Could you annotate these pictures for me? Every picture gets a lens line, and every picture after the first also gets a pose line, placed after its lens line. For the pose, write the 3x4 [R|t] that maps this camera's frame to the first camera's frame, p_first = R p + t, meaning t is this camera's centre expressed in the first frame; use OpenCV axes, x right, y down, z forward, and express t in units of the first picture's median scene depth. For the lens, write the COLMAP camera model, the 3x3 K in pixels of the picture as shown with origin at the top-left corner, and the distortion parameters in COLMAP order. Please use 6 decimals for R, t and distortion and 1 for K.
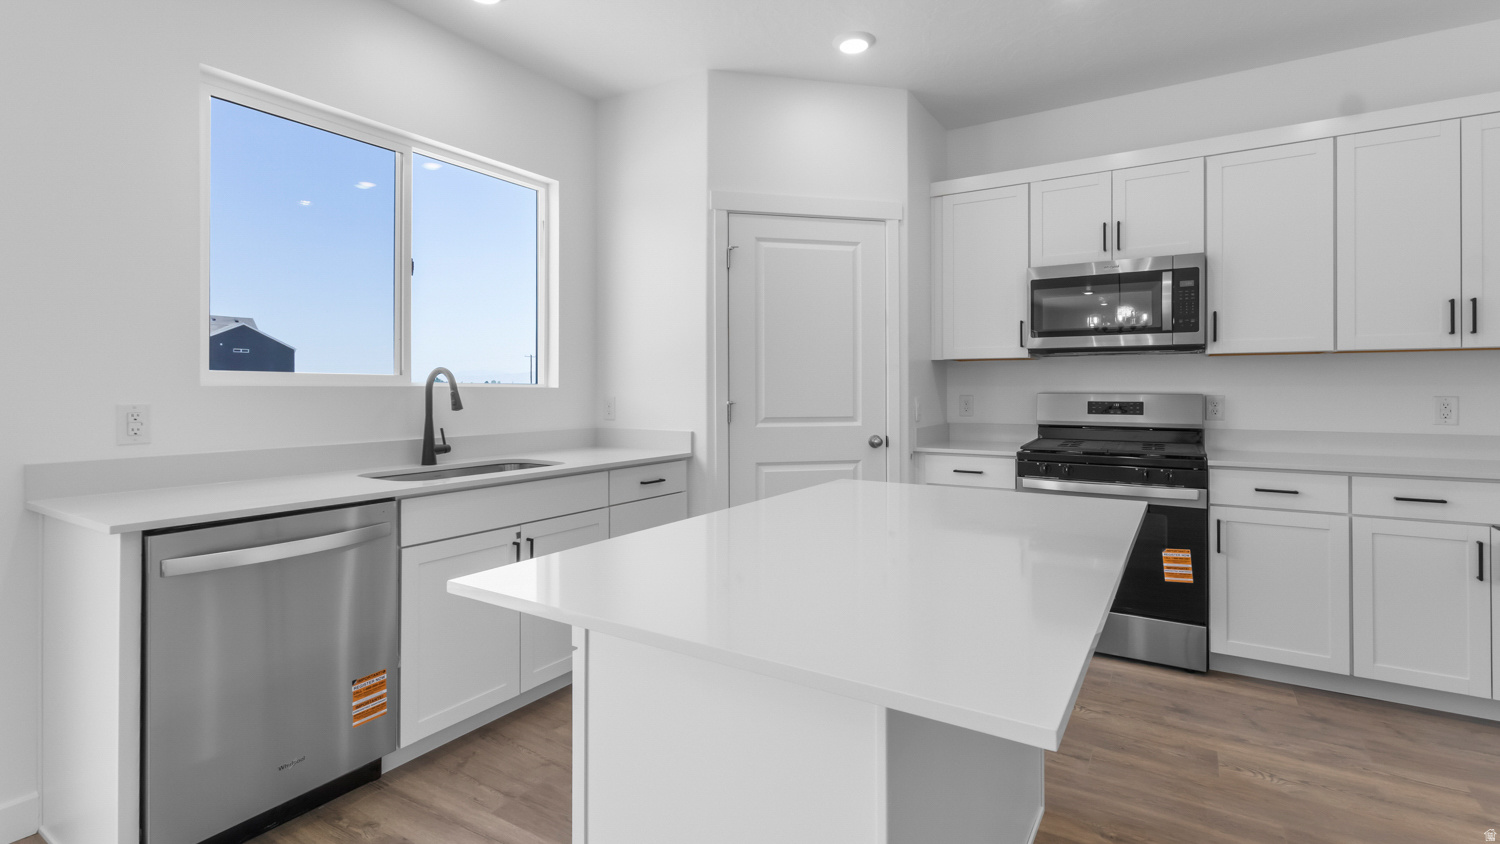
lens RADIAL K [[718.1, 0, 738.9], [0, 718.1, 392.7], [0, 0, 1]] dist [0.000851, 0.004556]
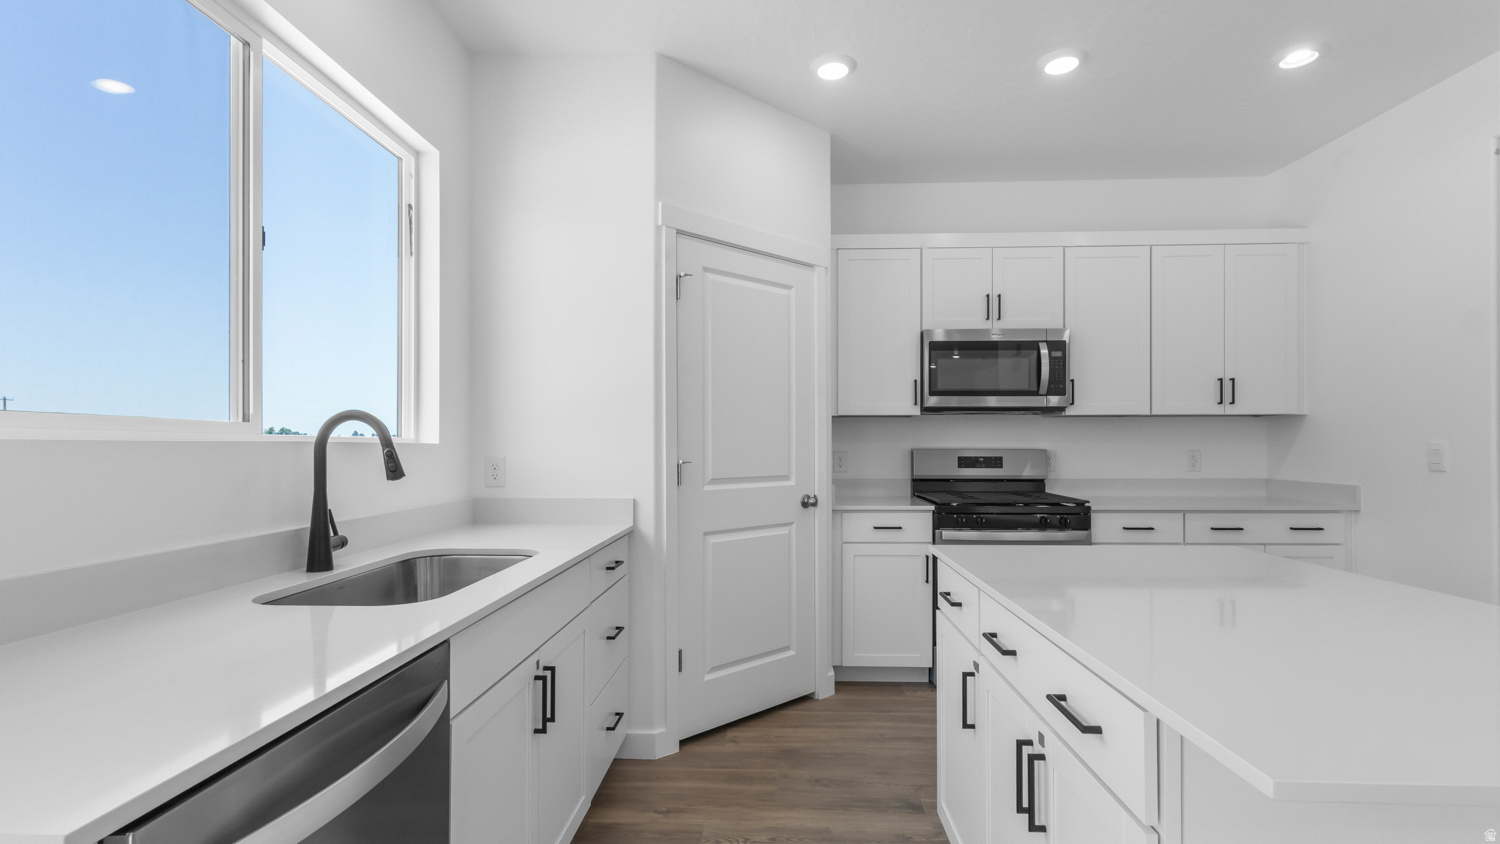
lens RADIAL K [[718.1, 0, 771.2], [0, 718.1, 446.8], [0, 0, 1]] dist [0.000851, 0.004556]
pose [[0.854281, -0.001982, 0.519807, -0.364850], [0.003673, 0.999991, -0.002225, -0.001328], [-0.519798, 0.003810, 0.854281, 0.246715]]
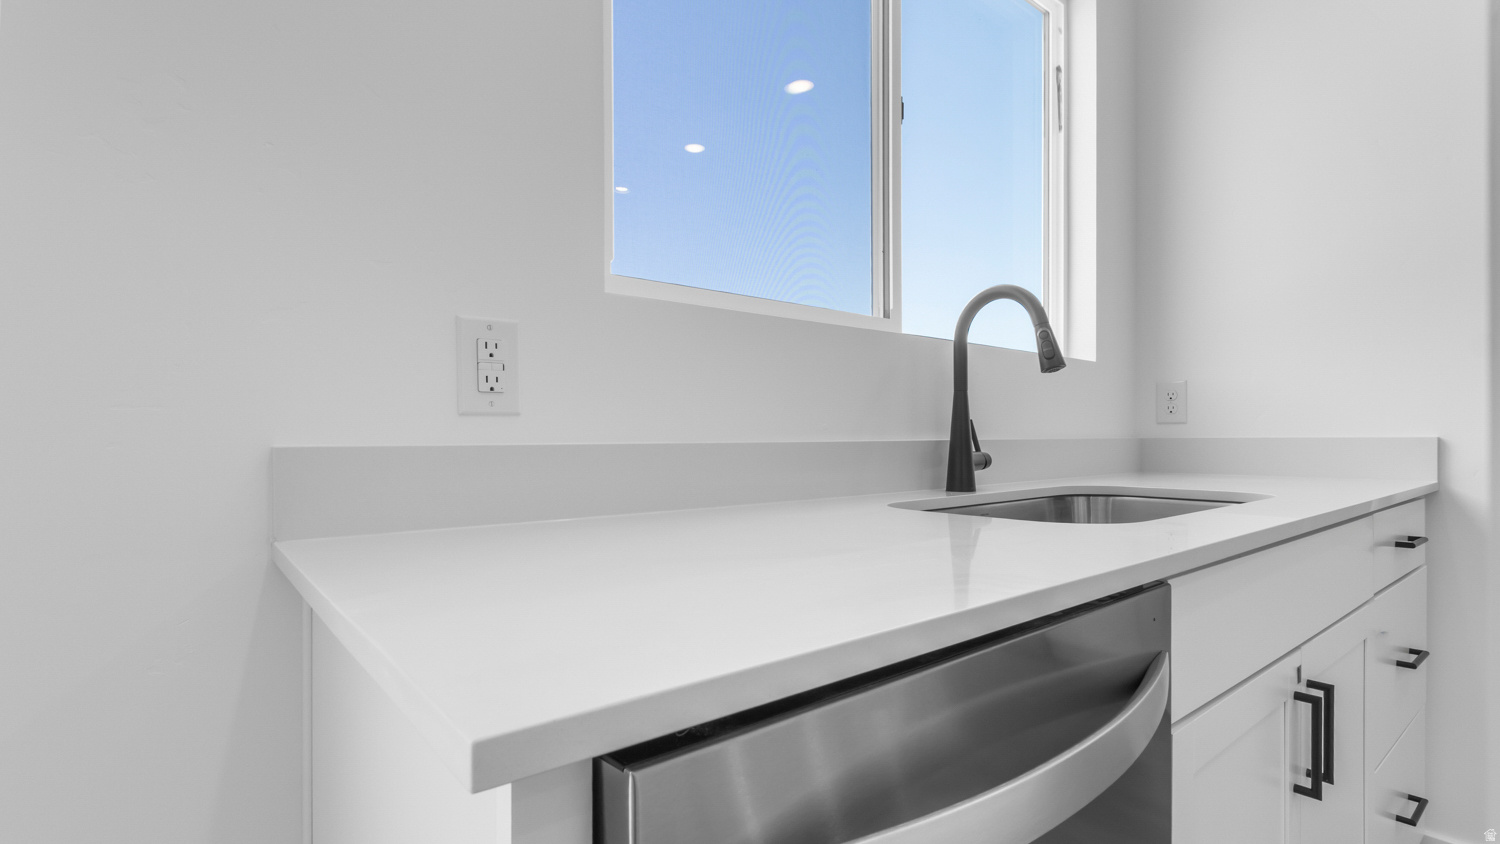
lens RADIAL K [[718.1, 0, 720.4], [0, 718.1, 434.6], [0, 0, 1]] dist [0.000851, 0.004556]
pose [[0.943899, -0.006642, -0.330167, -0.367356], [0.003403, 0.999940, -0.010388, 0.056978], [0.330216, 0.008682, 0.943866, 0.415125]]
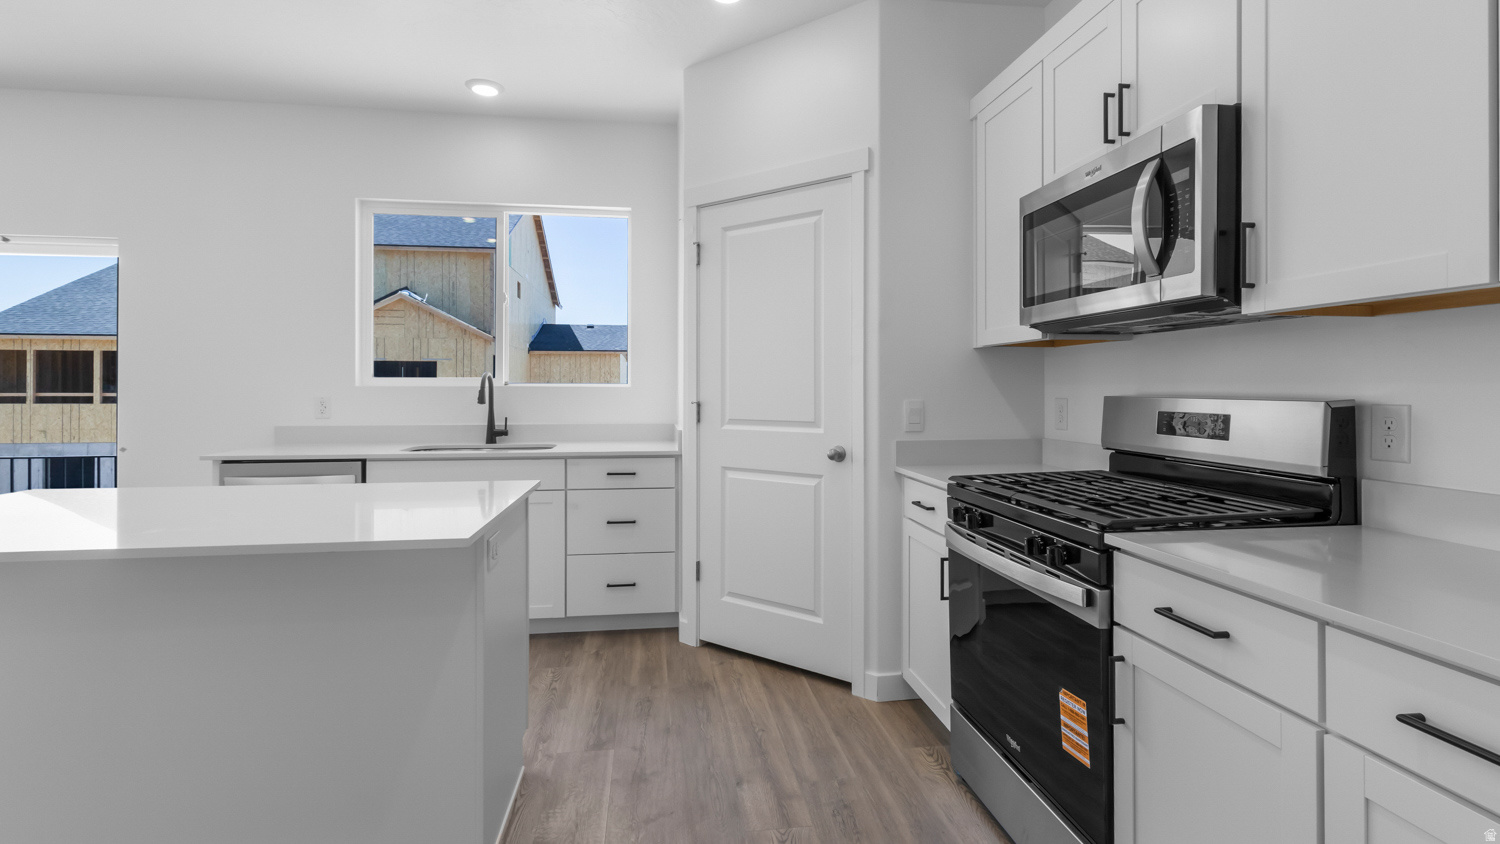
lens RADIAL K [[718.1, 0, 730.5], [0, 718.1, 391.1], [0, 0, 1]] dist [0.000851, 0.004556]
pose [[0.619458, 0.004421, -0.785017, 0.810367], [-0.003816, 0.999989, 0.002621, -0.004644], [0.785020, 0.001372, 0.619468, 0.445680]]
